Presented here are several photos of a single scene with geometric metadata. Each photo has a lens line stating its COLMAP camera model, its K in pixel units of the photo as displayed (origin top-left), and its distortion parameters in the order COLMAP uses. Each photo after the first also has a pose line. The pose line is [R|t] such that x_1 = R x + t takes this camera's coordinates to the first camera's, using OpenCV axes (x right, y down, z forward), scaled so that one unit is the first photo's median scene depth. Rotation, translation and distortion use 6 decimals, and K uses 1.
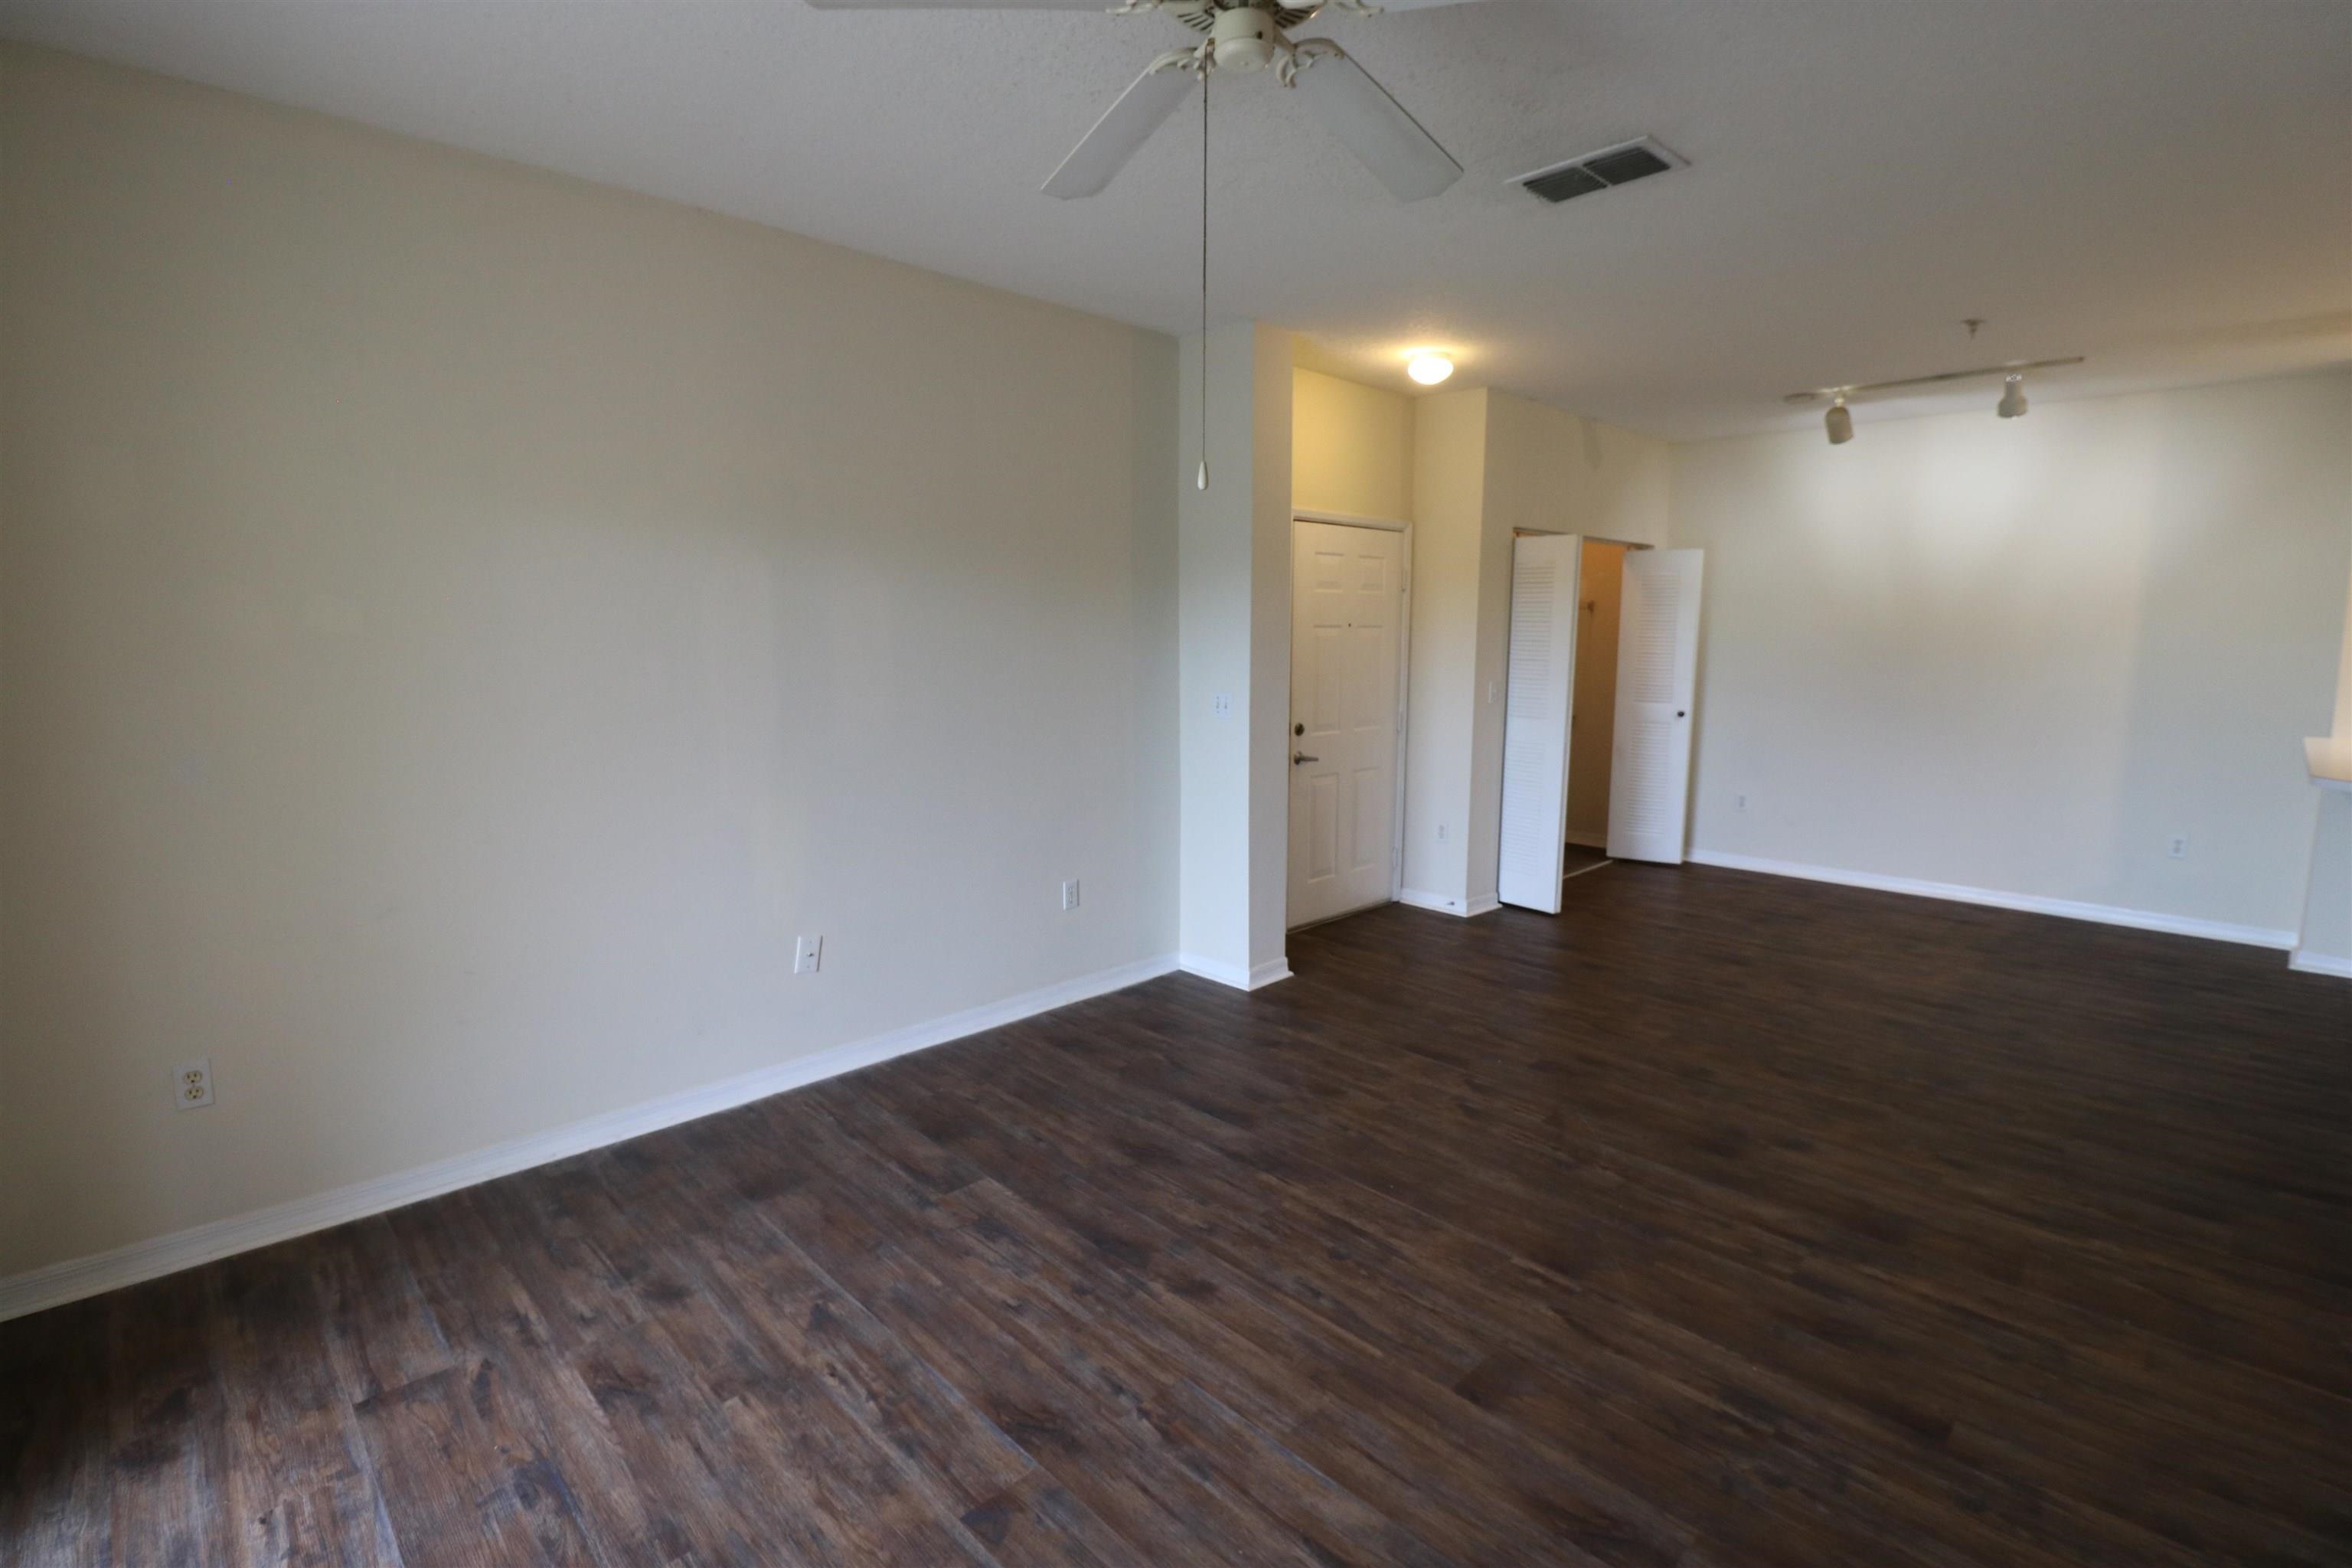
lens RADIAL K [[1088.2, 0, 1189.7], [0, 1088.2, 764.2], [0, 0, 1]] dist [-0.000730, -0.013145]
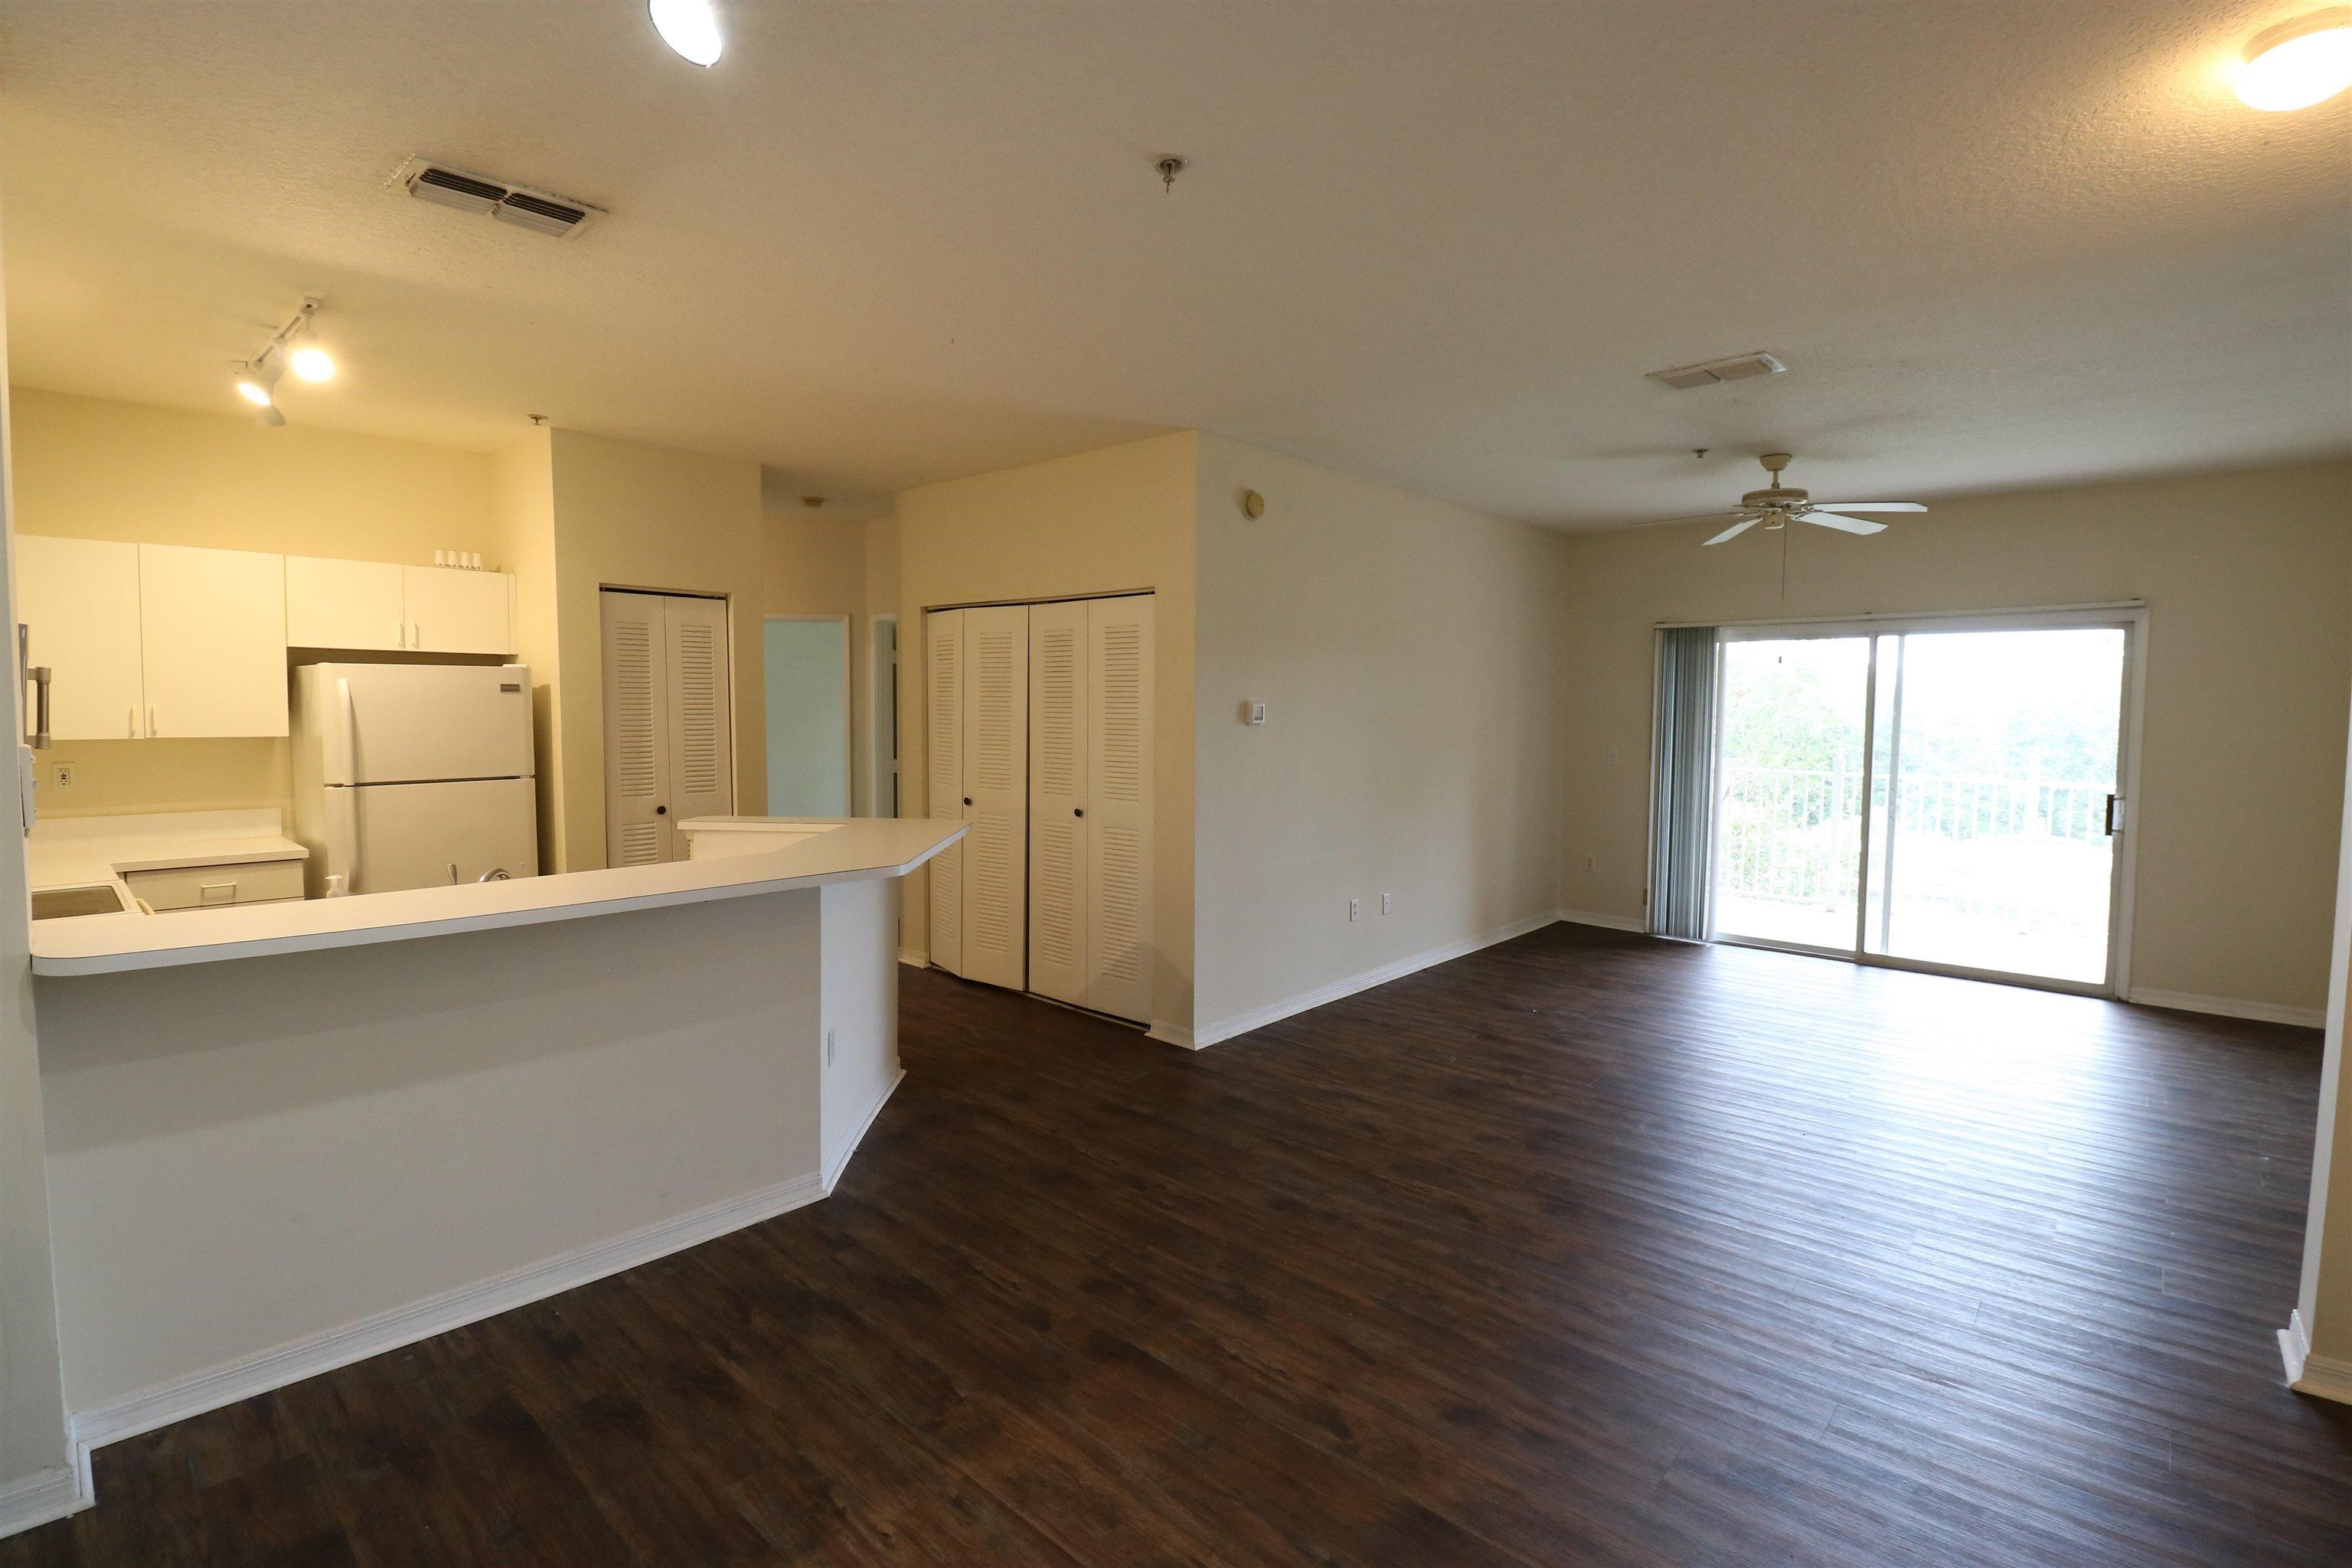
lens RADIAL K [[1088.2, 0, 1189.7], [0, 1088.2, 764.2], [0, 0, 1]] dist [-0.000730, -0.013145]
pose [[-0.998266, -0.011421, -0.057744, 1.097418], [-0.021914, 0.982588, 0.184502, -0.307852], [0.054632, 0.185448, -0.981134, 2.377248]]
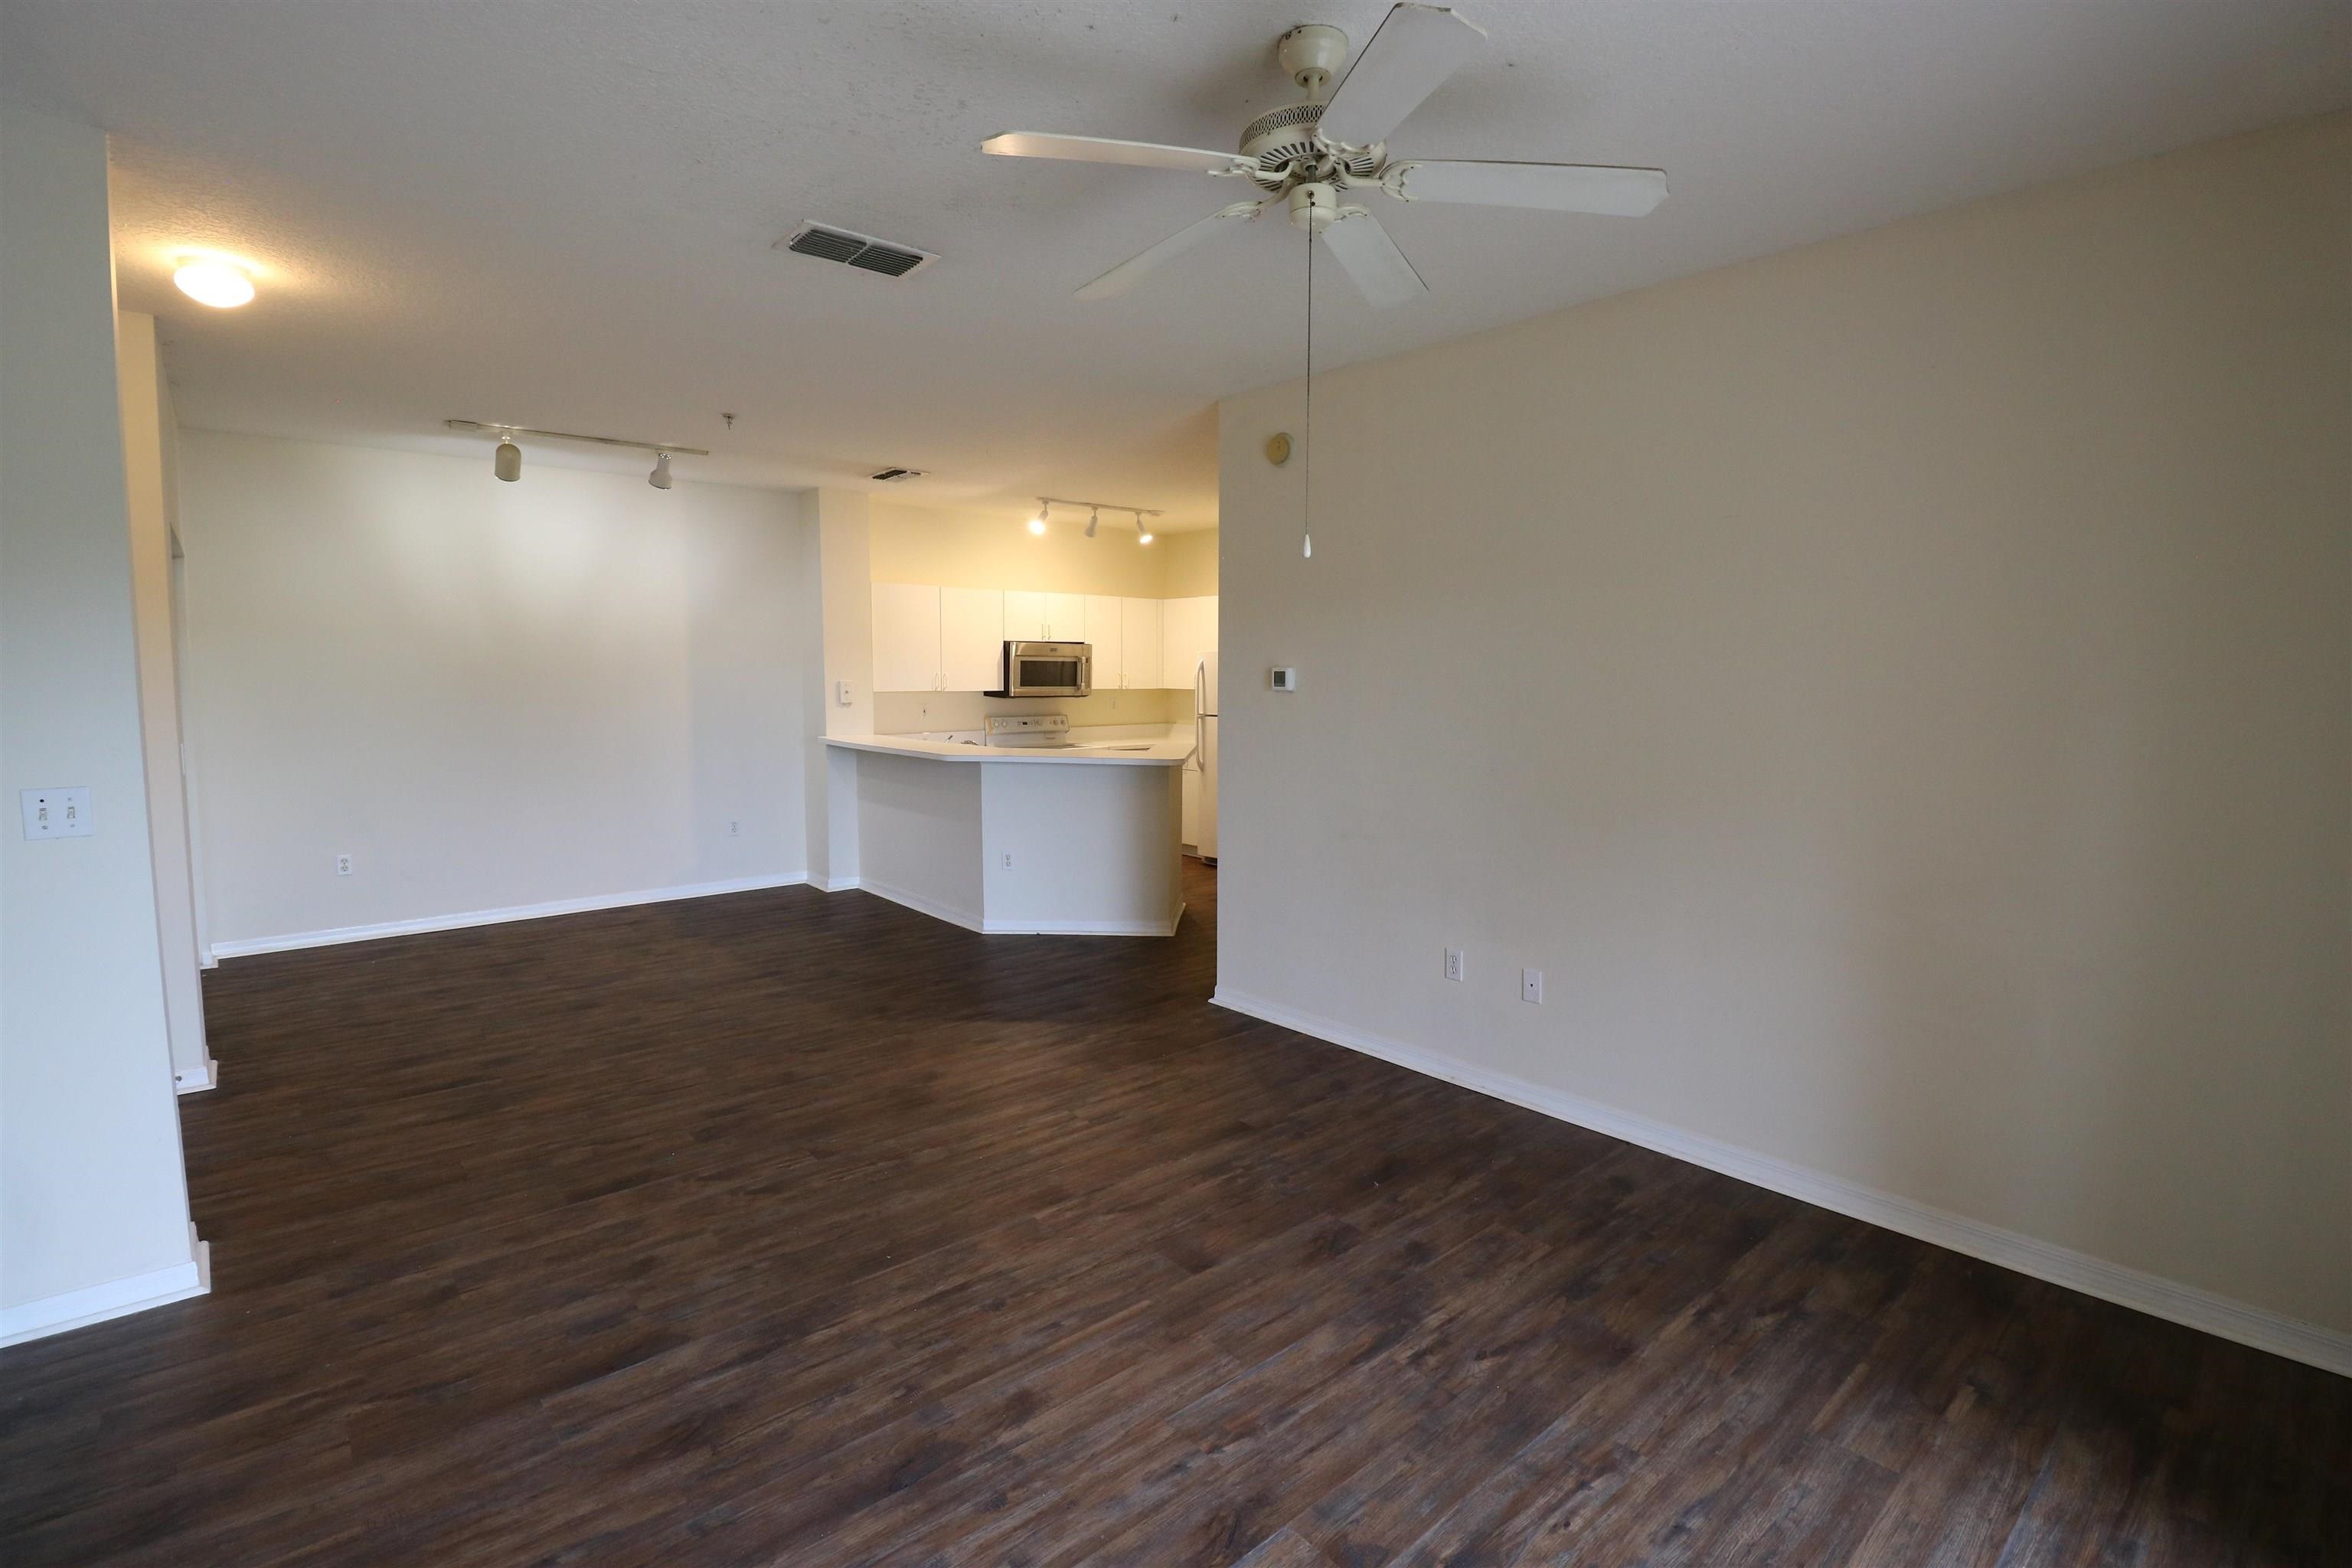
lens RADIAL K [[1088.2, 0, 1189.7], [0, 1088.2, 764.2], [0, 0, 1]] dist [-0.000730, -0.013145]
pose [[0.051554, -0.091251, 0.994493, -0.740773], [0.120338, 0.989128, 0.084520, -0.089384], [-0.991393, 0.115318, 0.061974, 0.665514]]
